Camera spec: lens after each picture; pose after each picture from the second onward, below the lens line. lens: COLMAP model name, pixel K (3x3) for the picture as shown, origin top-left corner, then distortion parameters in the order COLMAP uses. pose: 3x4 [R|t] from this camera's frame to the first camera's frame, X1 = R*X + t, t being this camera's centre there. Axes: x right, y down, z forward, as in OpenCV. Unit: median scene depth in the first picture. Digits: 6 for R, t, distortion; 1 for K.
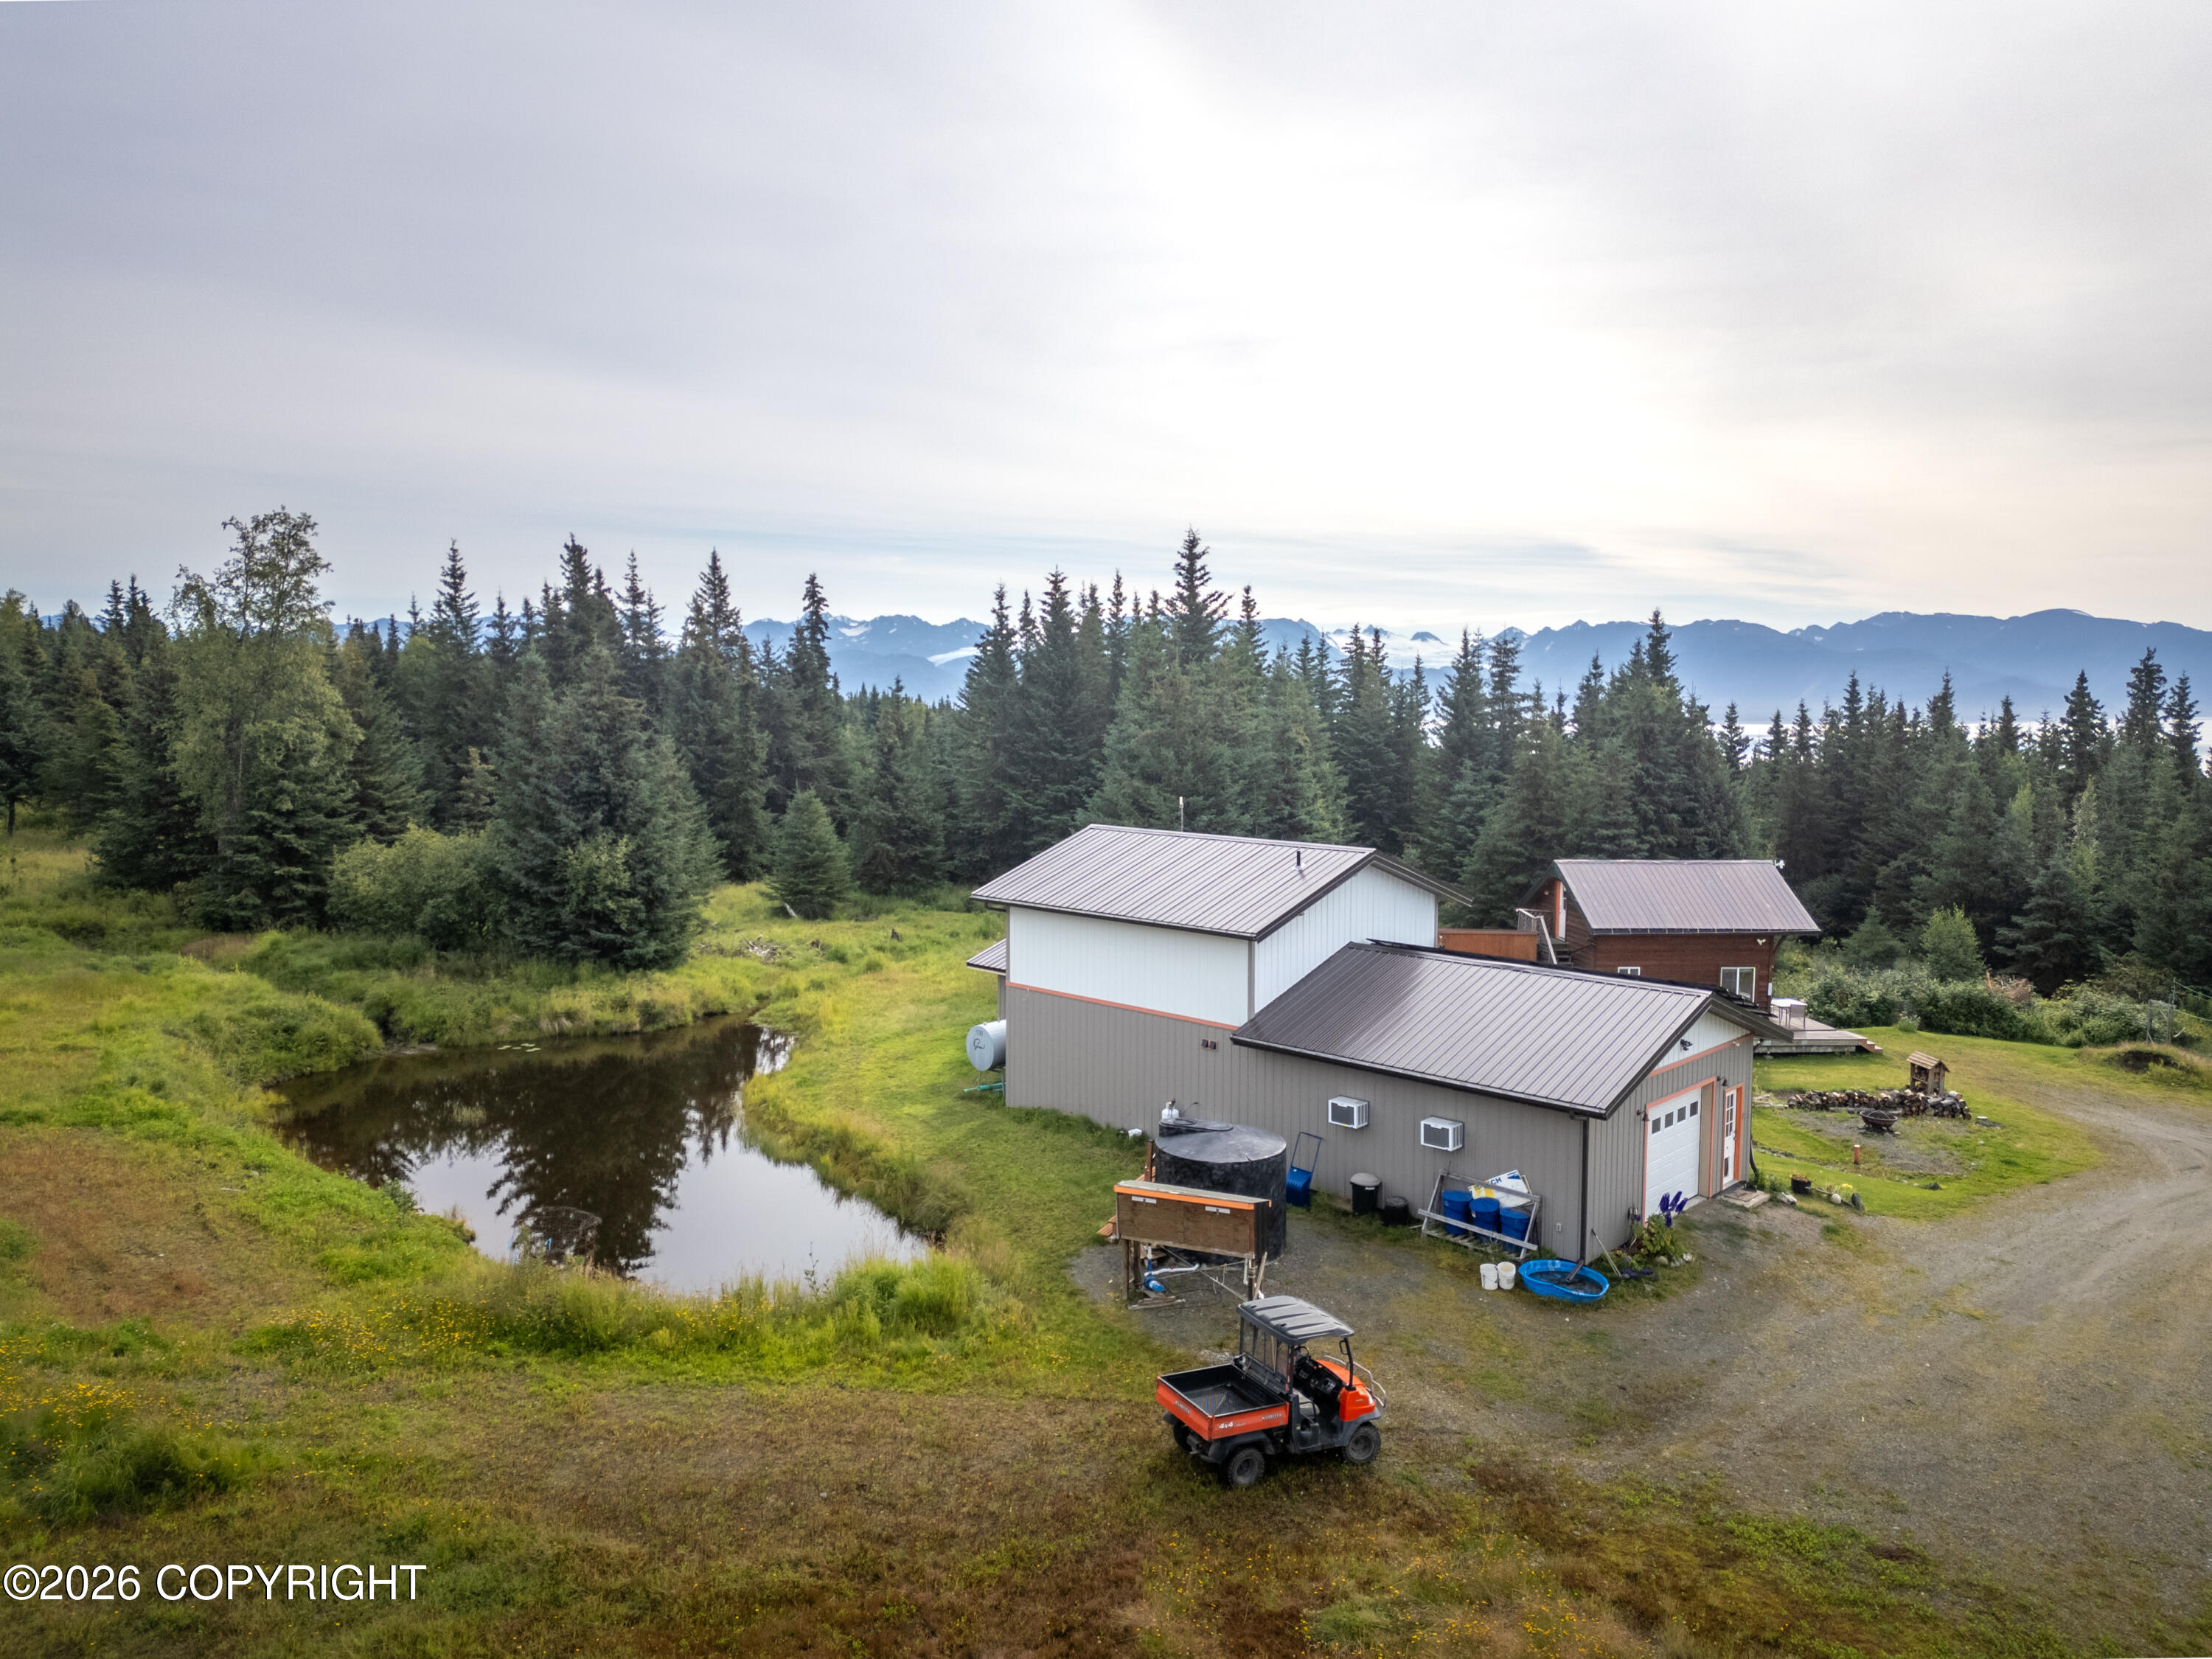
lens RADIAL K [[1548.3, 0, 1110.8], [0, 1548.3, 830.6], [0, 0, 1]] dist [0.040428, -0.024649]
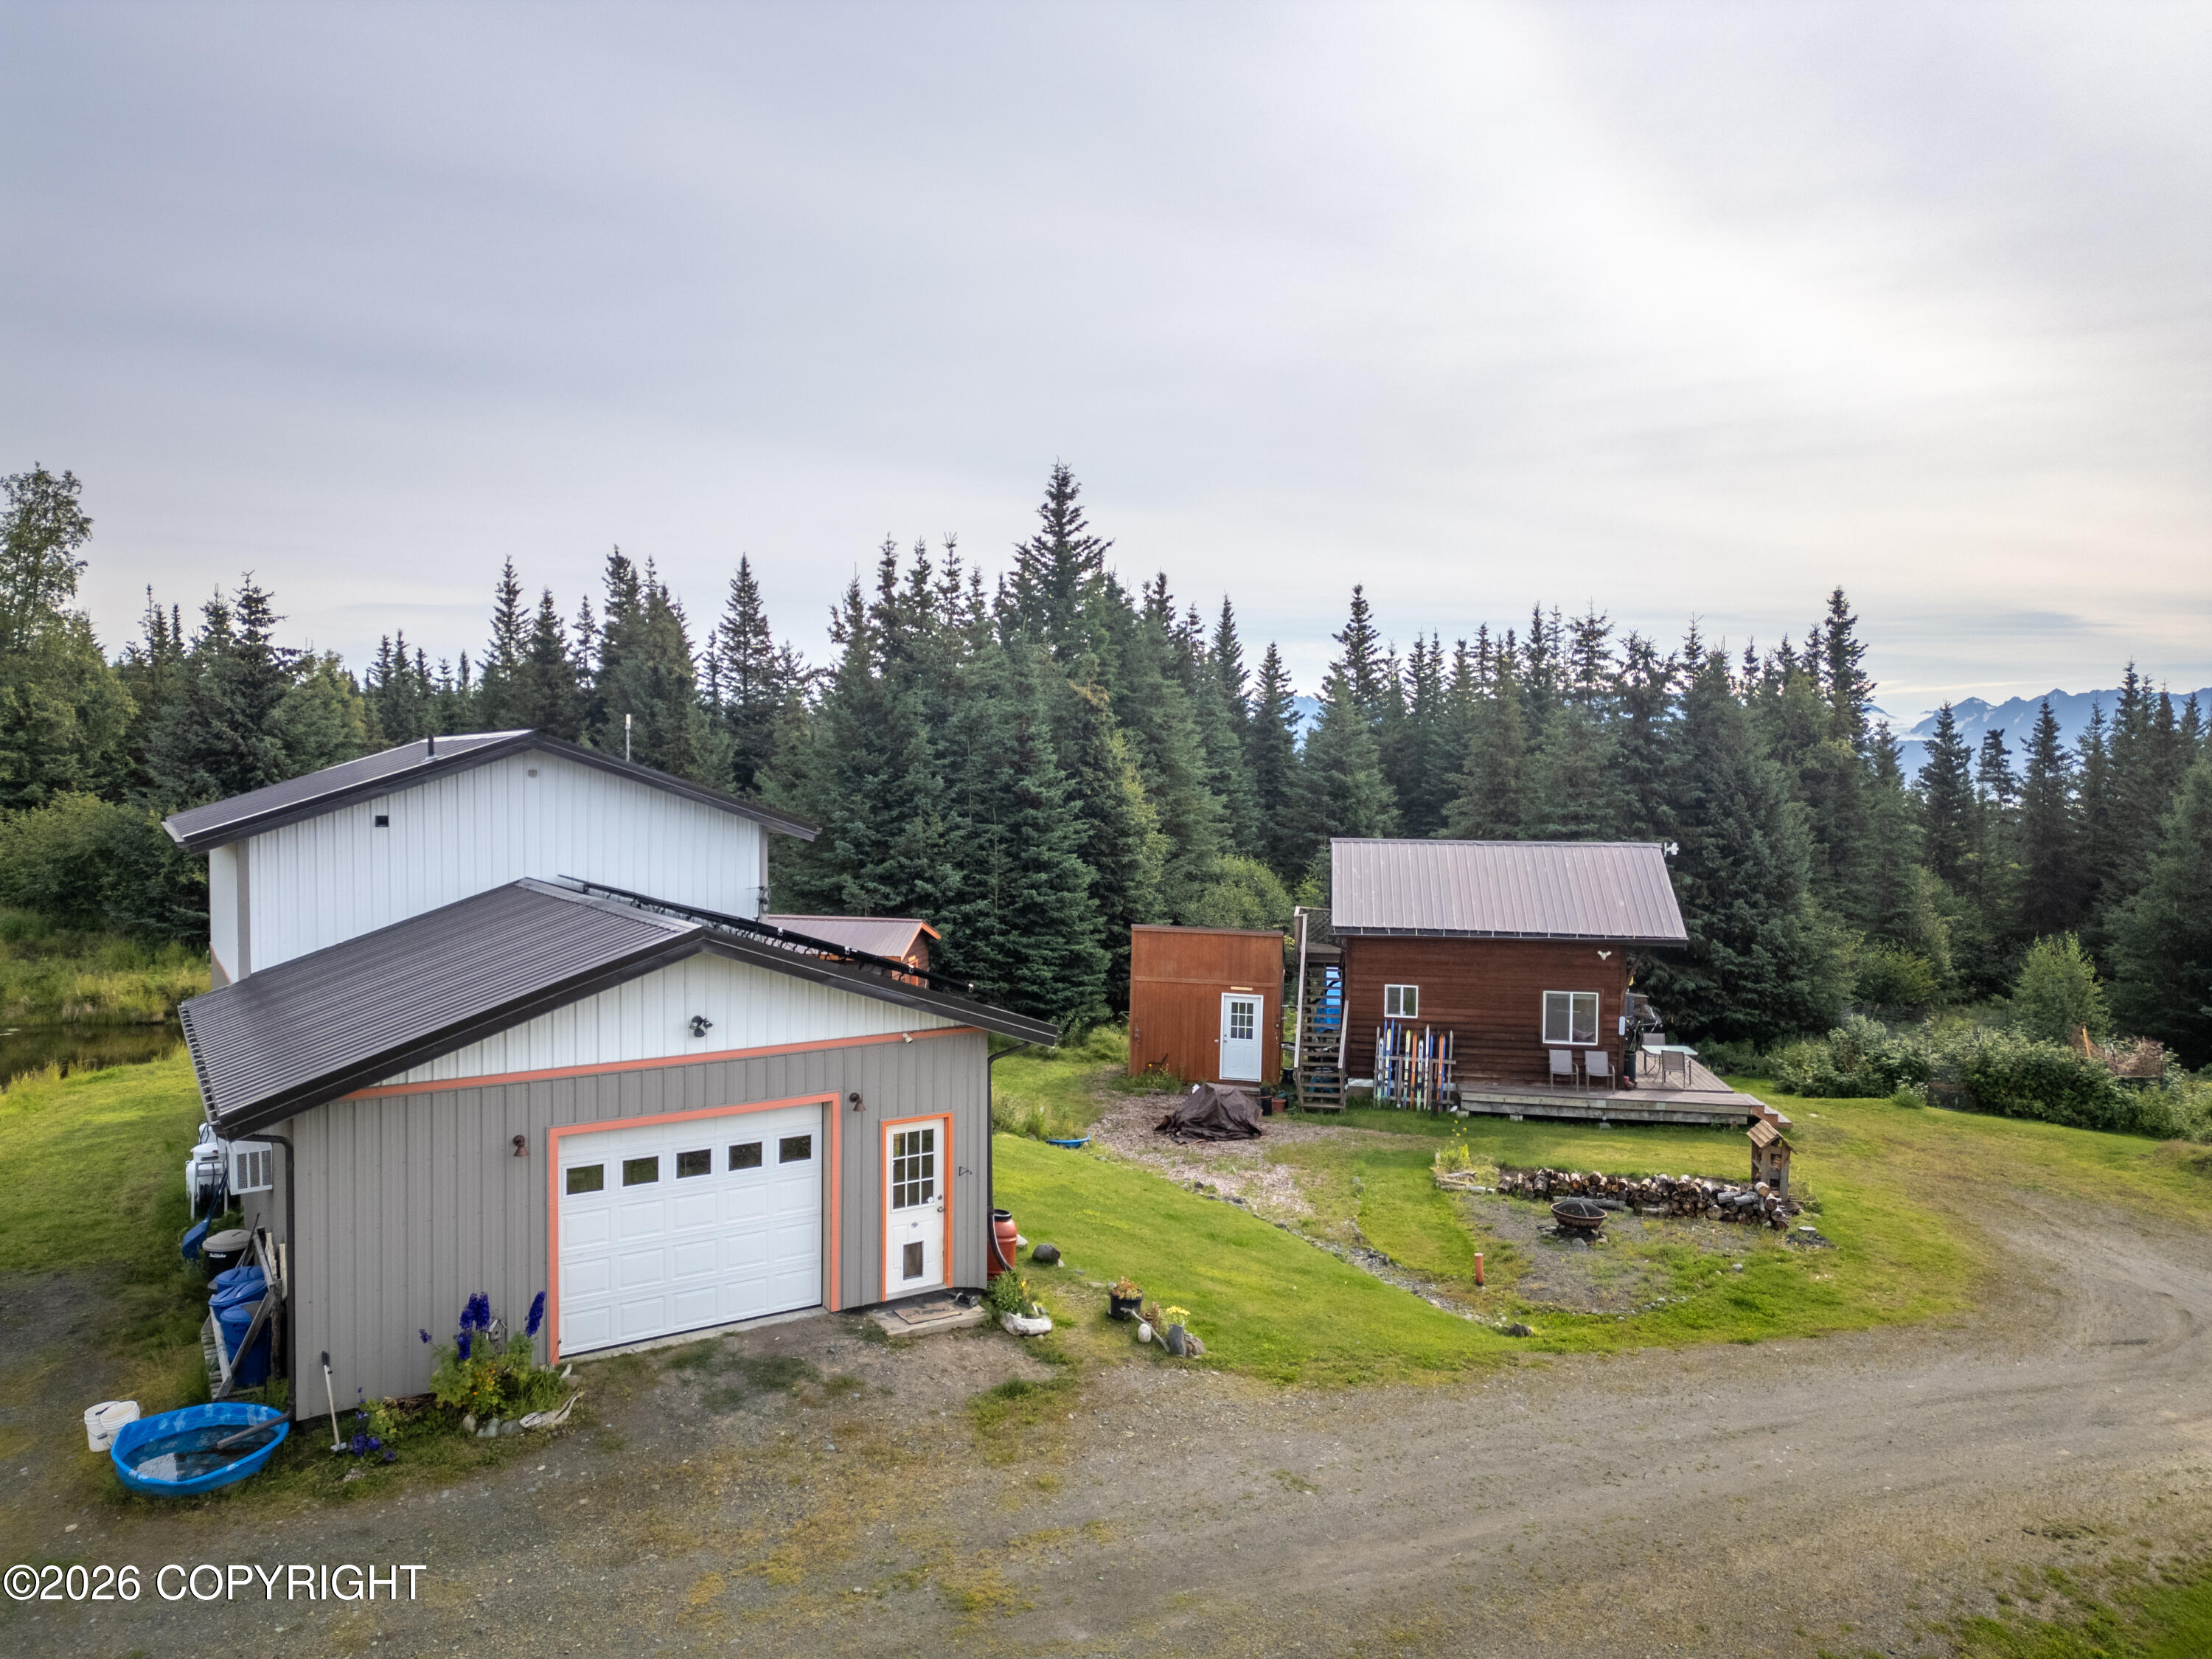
lens RADIAL K [[1548.3, 0, 1091.8], [0, 1548.3, 819.7], [0, 0, 1]] dist [0.040428, -0.024649]
pose [[0.968906, 0.004926, -0.247379, 0.314593], [-0.018414, 0.998465, -0.052239, 0.044440], [0.246742, 0.055169, 0.967510, 0.242653]]
